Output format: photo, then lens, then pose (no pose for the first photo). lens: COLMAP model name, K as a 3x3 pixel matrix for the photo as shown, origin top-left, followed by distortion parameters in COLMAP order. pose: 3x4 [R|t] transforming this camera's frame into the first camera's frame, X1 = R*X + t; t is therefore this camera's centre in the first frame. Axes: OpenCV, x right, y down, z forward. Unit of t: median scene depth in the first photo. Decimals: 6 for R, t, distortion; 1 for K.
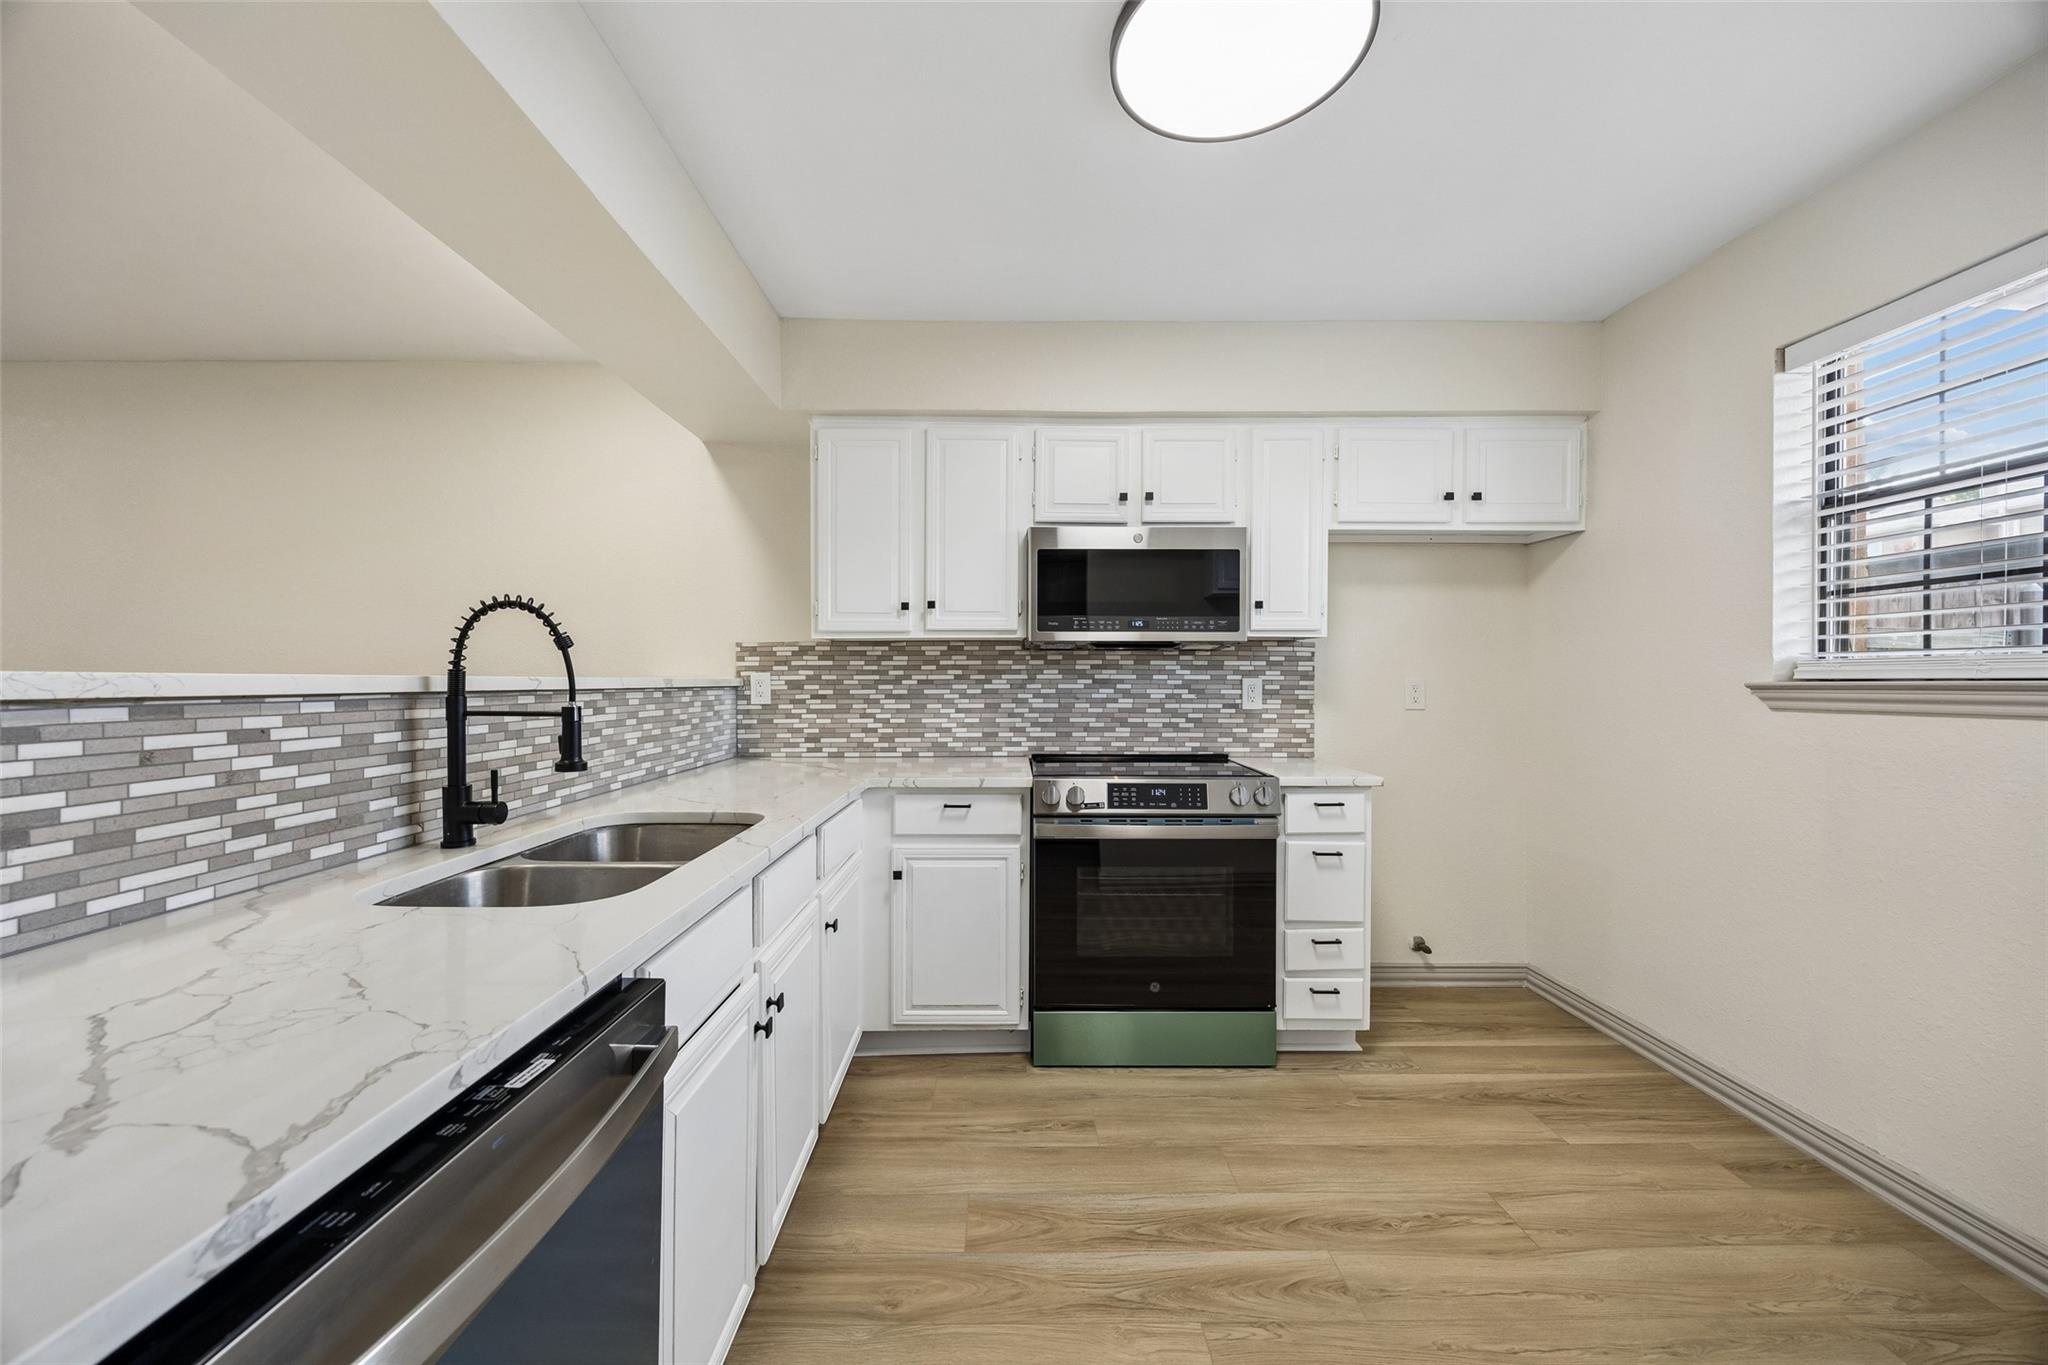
lens RADIAL K [[779.2, 0, 1012.7], [0, 779.2, 685.9], [0, 0, 1]] dist [-0.004013, 0.000058]
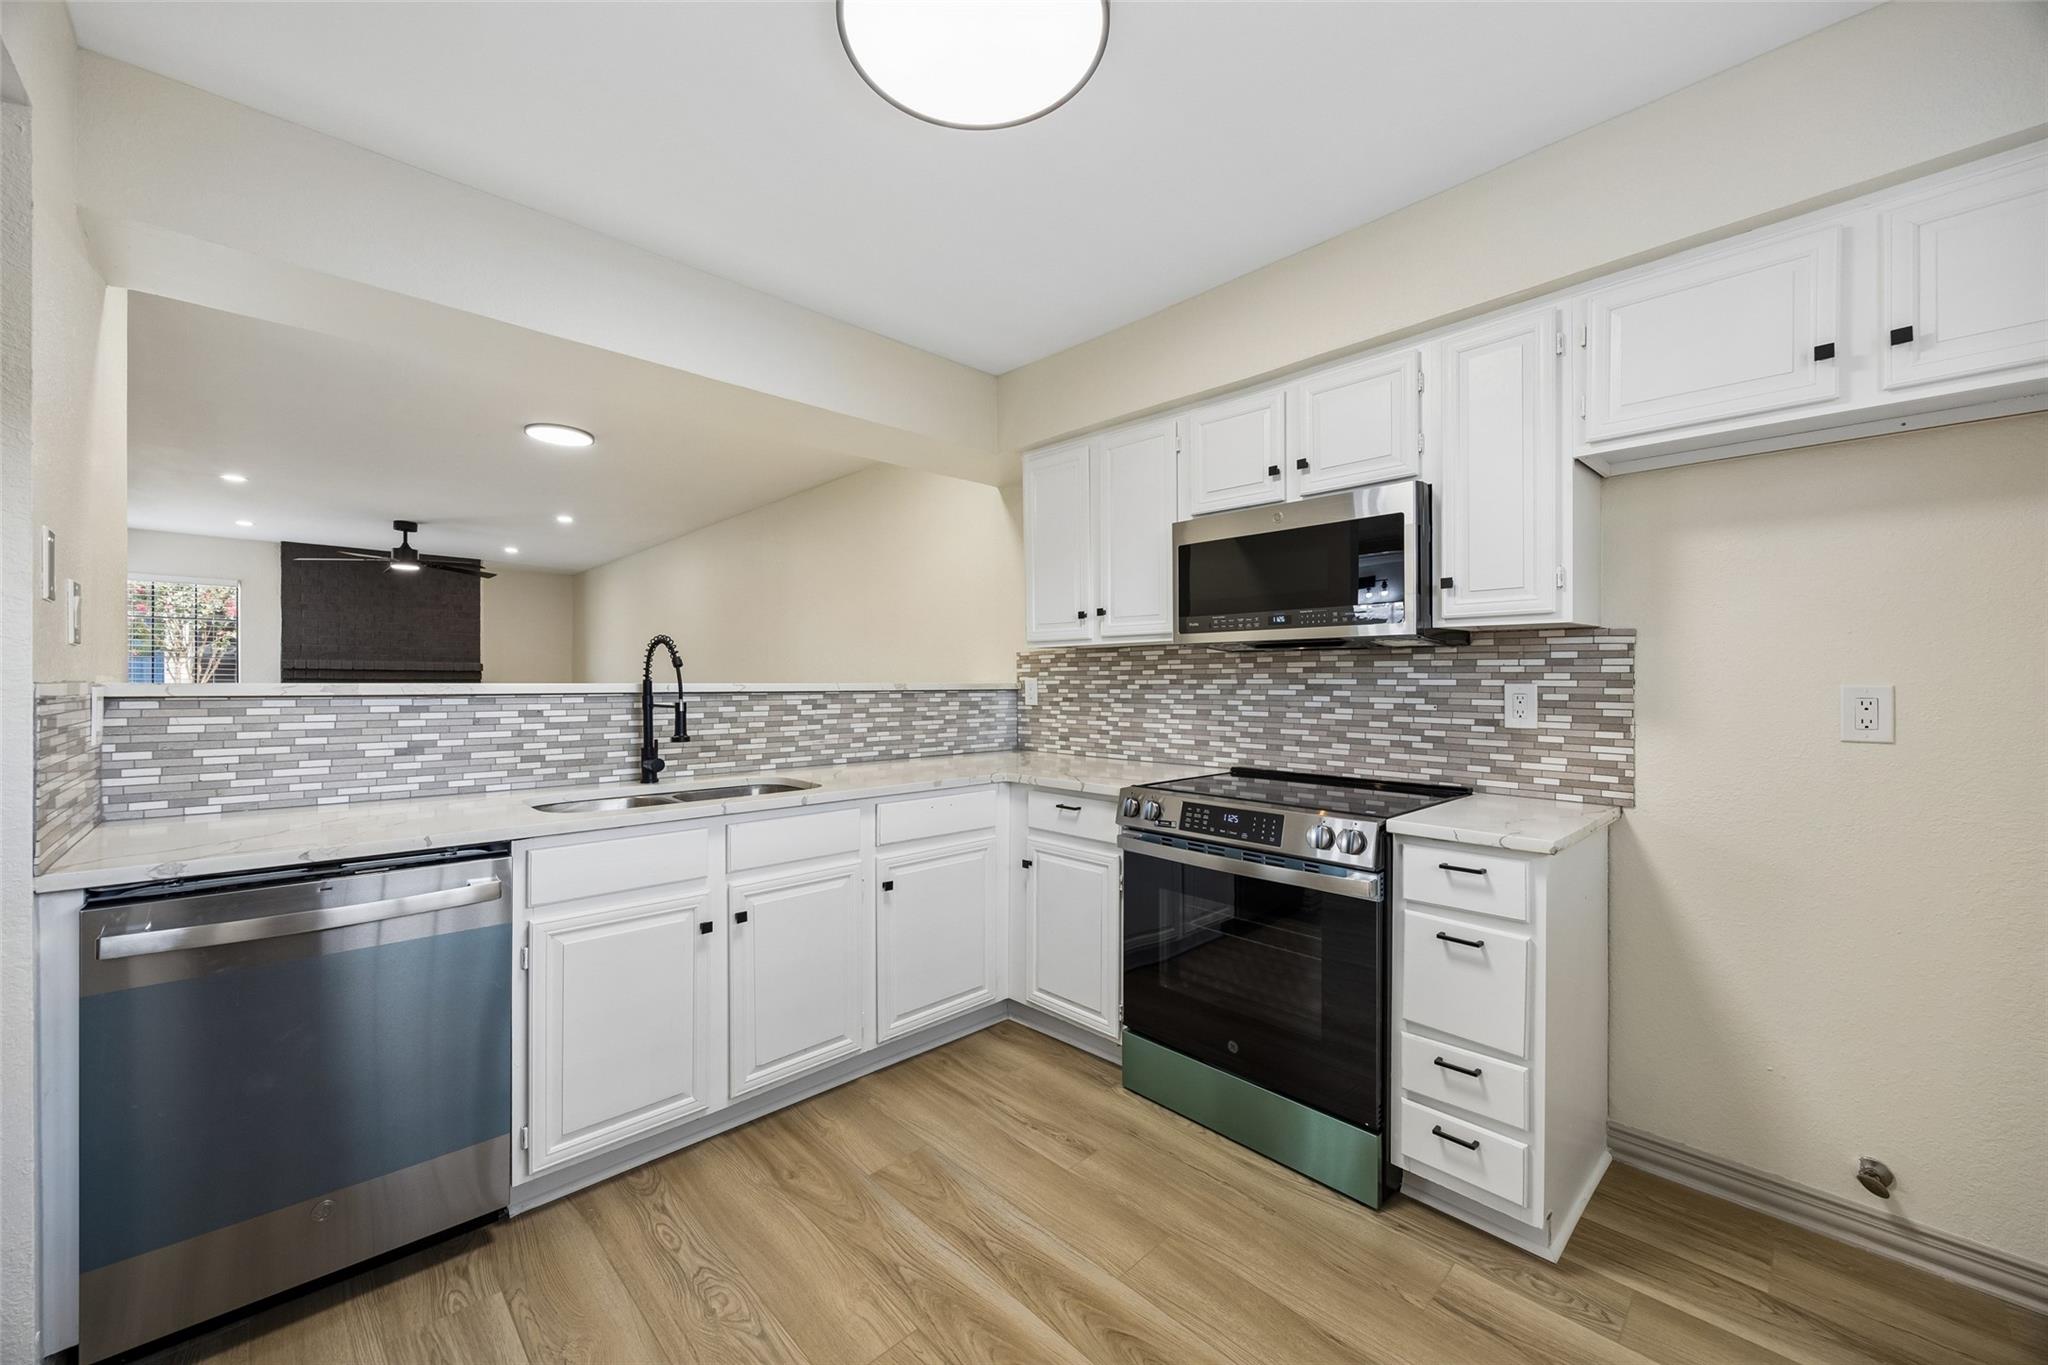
lens RADIAL K [[777.2, 0, 1017.0], [0, 777.2, 683.2], [0, 0, 1]] dist [-0.003770, 0.000712]
pose [[0.684941, 0.002018, -0.728596, 0.577664], [-0.005316, 0.999983, -0.002228, -0.007443], [0.728579, 0.005399, 0.684940, 0.219537]]
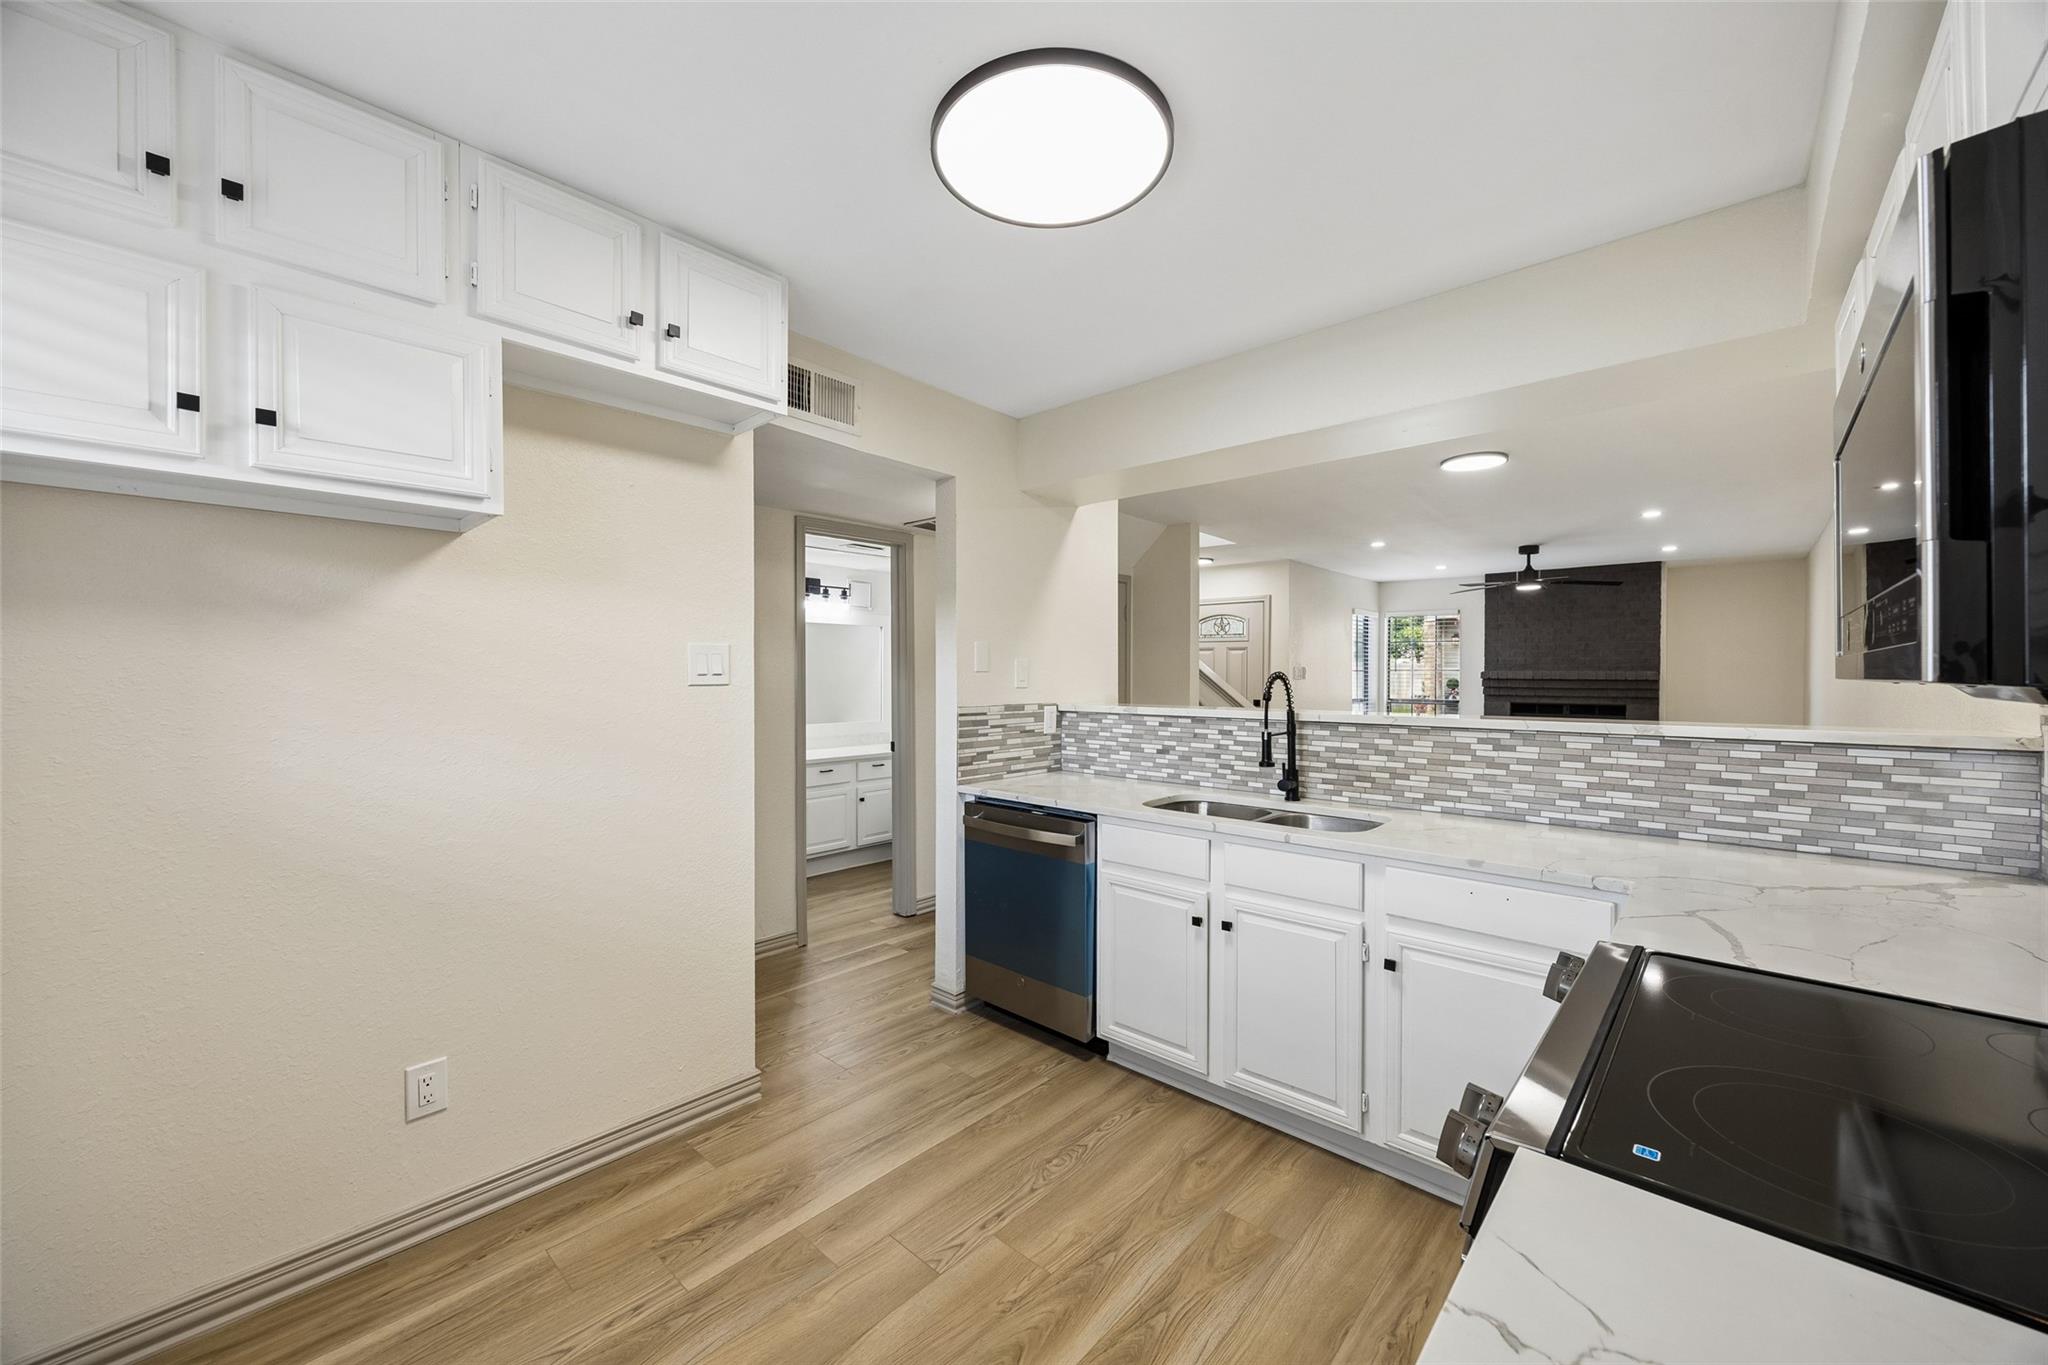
lens RADIAL K [[777.2, 0, 1017.0], [0, 777.2, 683.2], [0, 0, 1]] dist [-0.003770, 0.000712]
pose [[-0.681680, 0.004894, -0.731634, 0.626109], [-0.006717, 0.999894, 0.012947, -0.057511], [0.731620, 0.013740, -0.681575, 0.962004]]
